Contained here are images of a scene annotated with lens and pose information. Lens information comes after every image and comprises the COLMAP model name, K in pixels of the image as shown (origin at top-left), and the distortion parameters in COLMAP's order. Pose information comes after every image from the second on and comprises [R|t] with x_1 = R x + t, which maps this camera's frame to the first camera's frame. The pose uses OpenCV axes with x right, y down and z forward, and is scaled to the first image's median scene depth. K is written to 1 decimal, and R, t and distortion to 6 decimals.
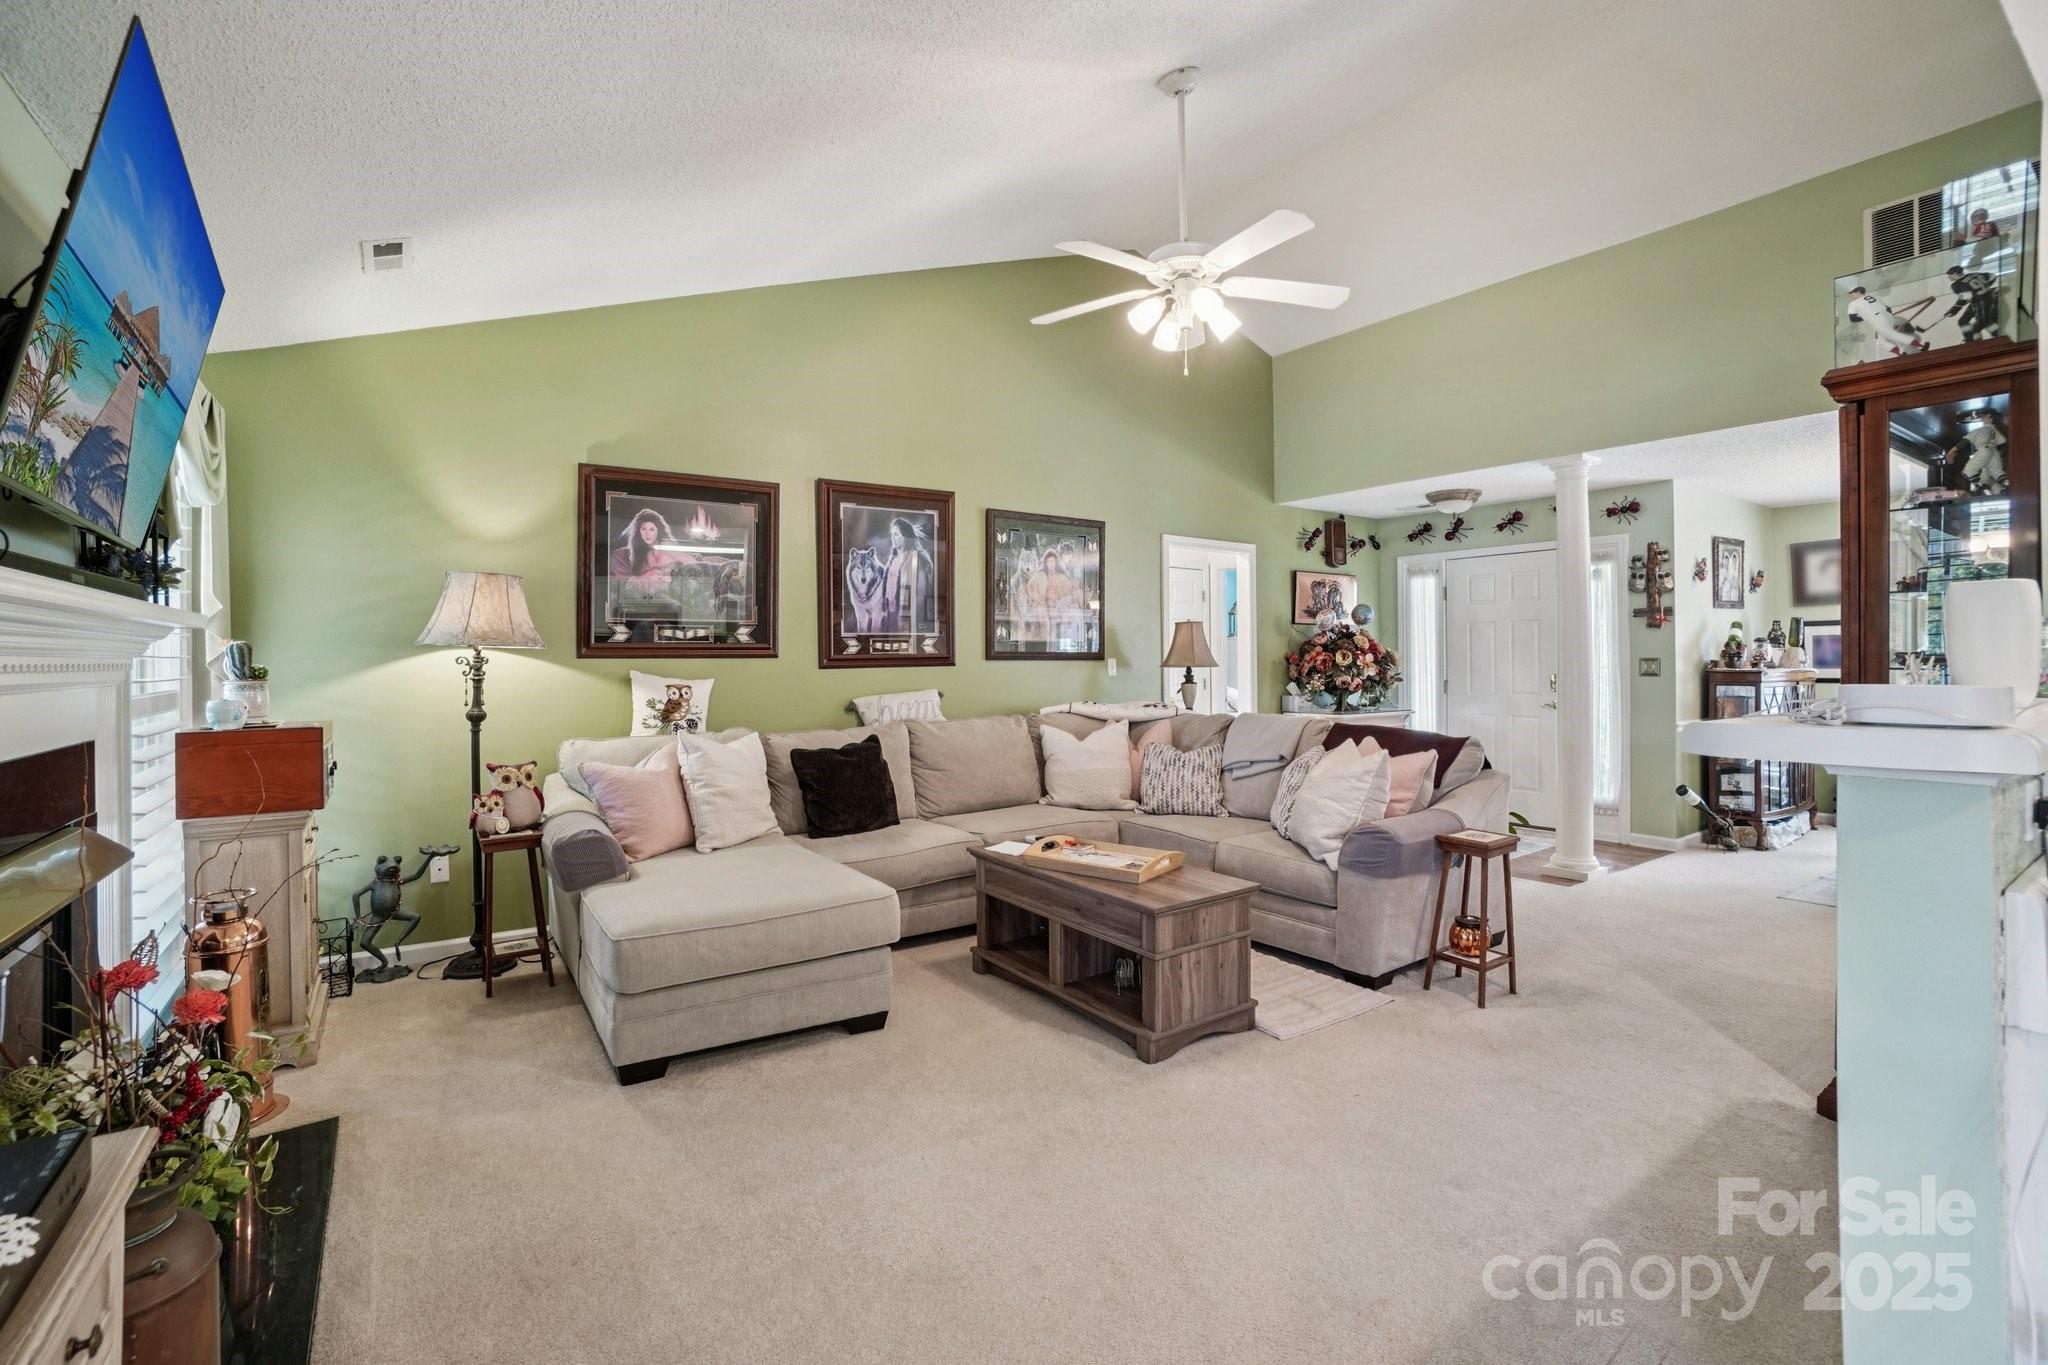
lens RADIAL K [[904.9, 0, 1028.4], [0, 904.9, 651.0], [0, 0, 1]] dist [-0.056176, 0.016744]
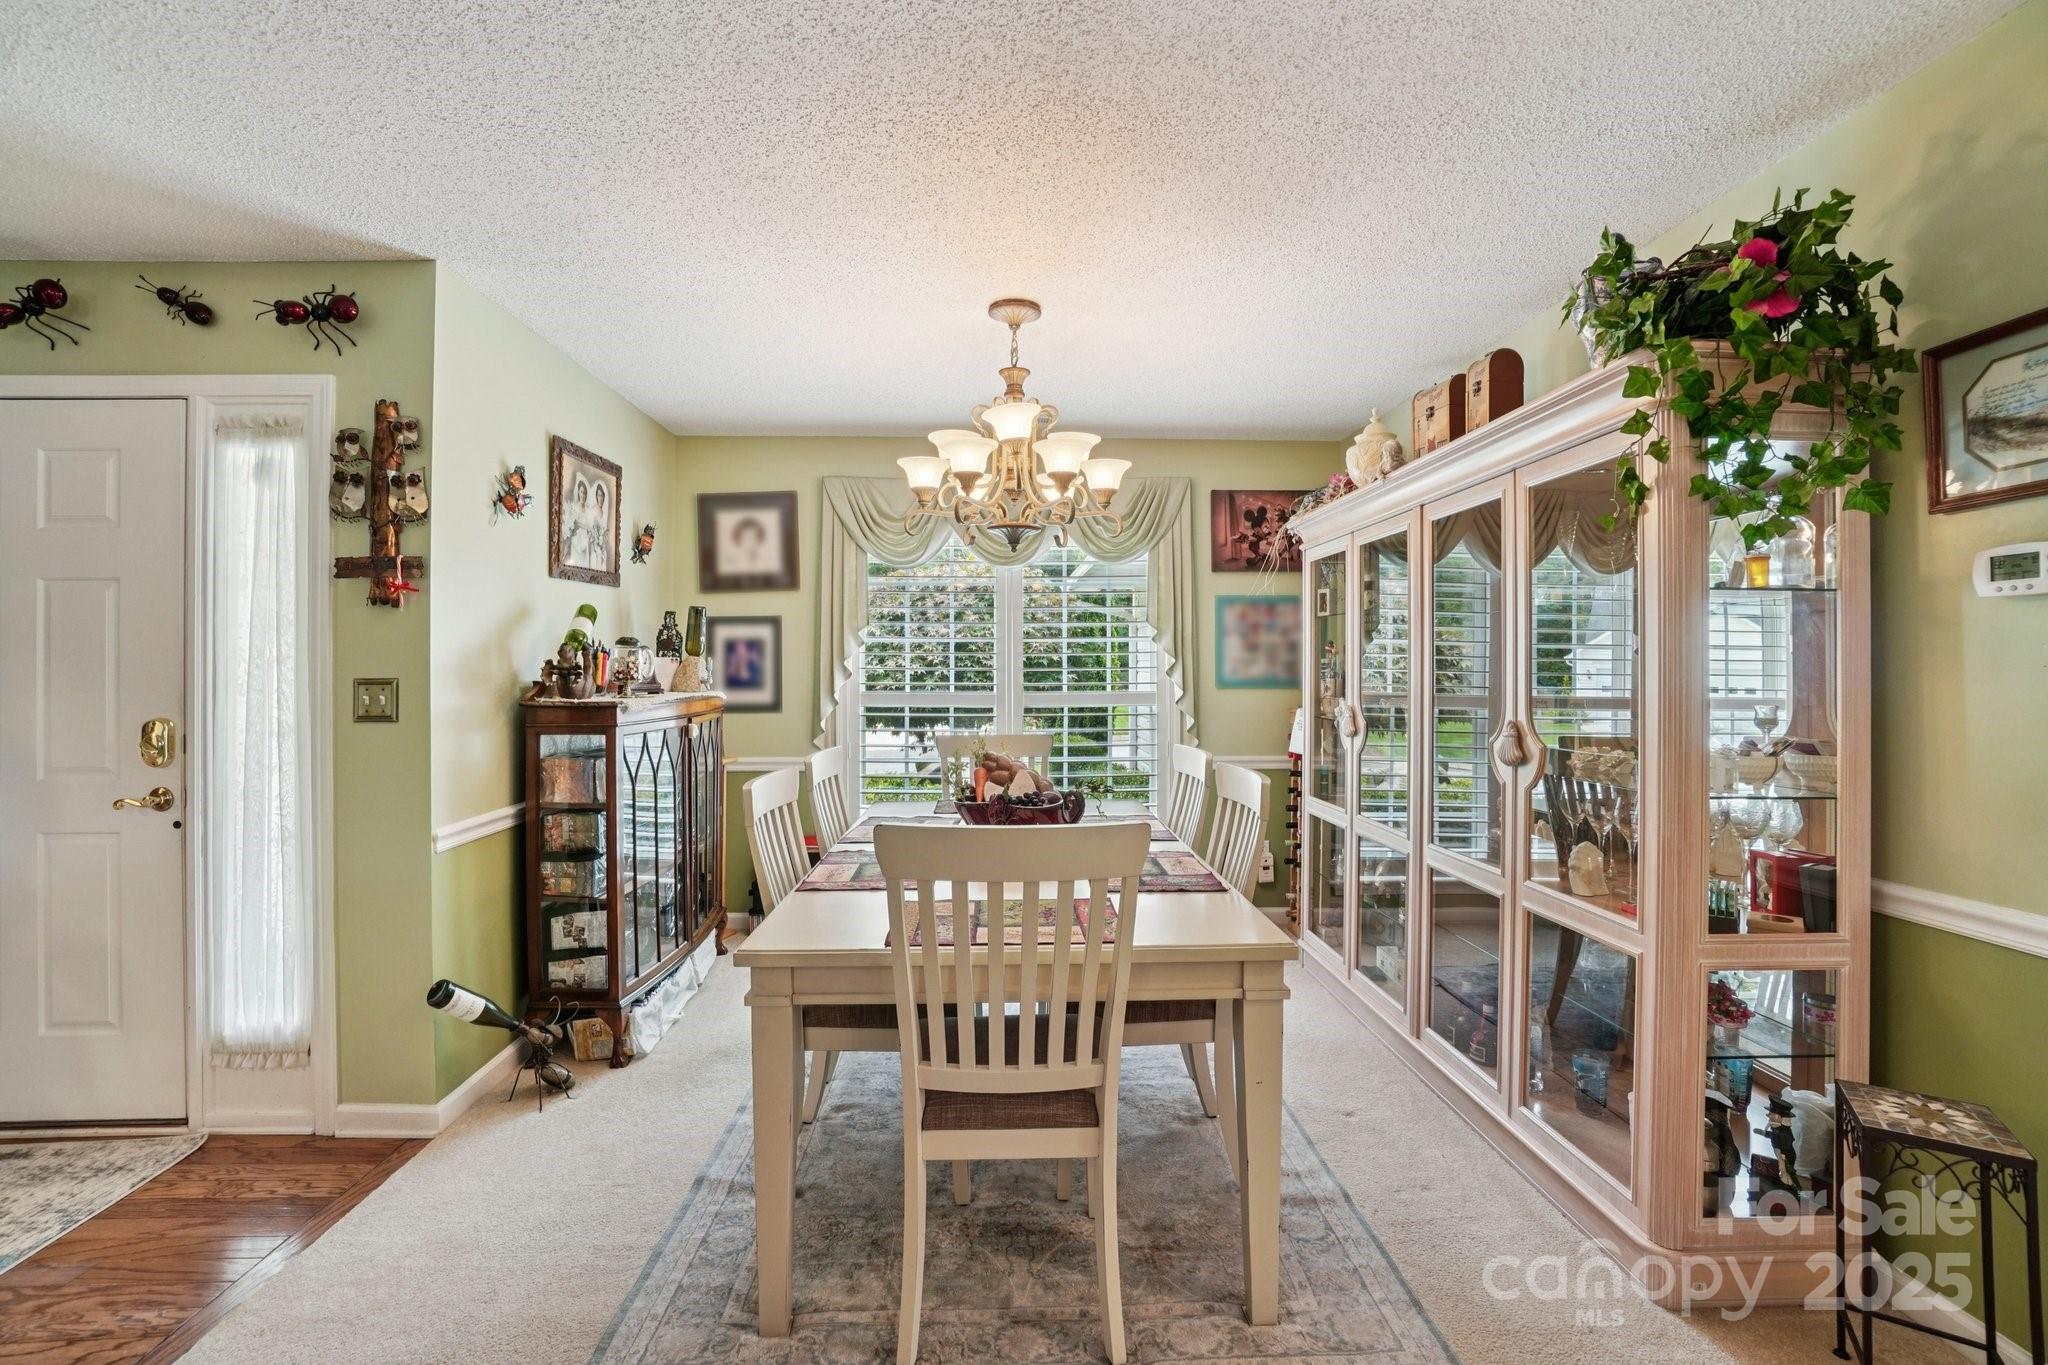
lens RADIAL K [[904.9, 0, 1014.8], [0, 904.9, 658.0], [0, 0, 1]] dist [-0.056176, 0.016744]
pose [[0.539906, 0.008144, 0.841686, 0.515113], [-0.004446, 0.999967, -0.006823, -0.000090], [-0.841714, -0.000058, 0.539924, 0.522031]]
